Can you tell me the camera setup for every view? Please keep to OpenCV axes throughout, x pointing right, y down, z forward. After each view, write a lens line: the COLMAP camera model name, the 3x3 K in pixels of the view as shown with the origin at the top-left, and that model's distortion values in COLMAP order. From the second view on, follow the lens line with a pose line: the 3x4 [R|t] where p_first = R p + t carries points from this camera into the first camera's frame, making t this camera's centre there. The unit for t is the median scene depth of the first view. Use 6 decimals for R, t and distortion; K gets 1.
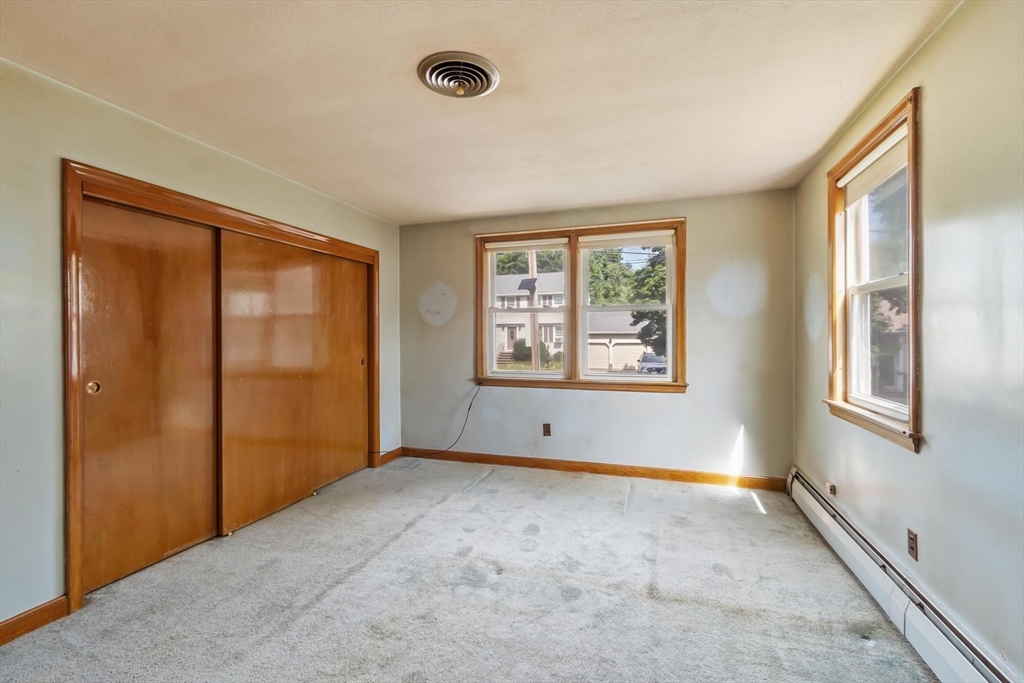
lens RADIAL K [[451.0, 0, 508.1], [0, 451.0, 339.2], [0, 0, 1]] dist [0.001754, 0.000405]
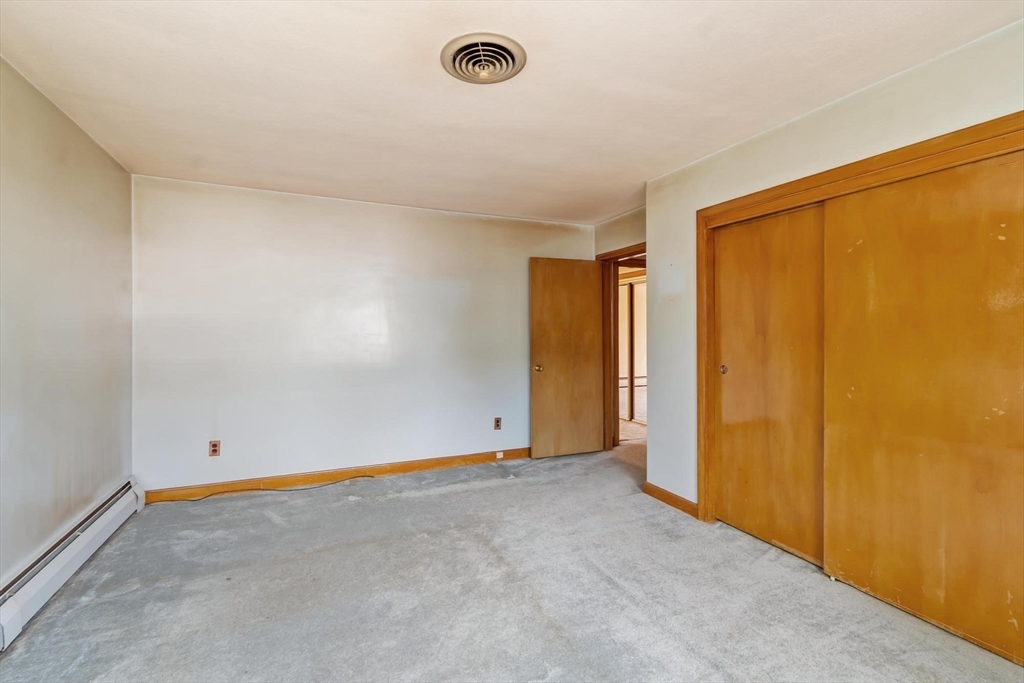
lens RADIAL K [[451.0, 0, 508.1], [0, 451.0, 339.2], [0, 0, 1]] dist [0.001754, 0.000405]
pose [[-0.740433, 0.016589, -0.671925, 0.388001], [0.001134, 0.999725, 0.023432, -0.011928], [0.672129, 0.016588, -0.740248, 1.376157]]
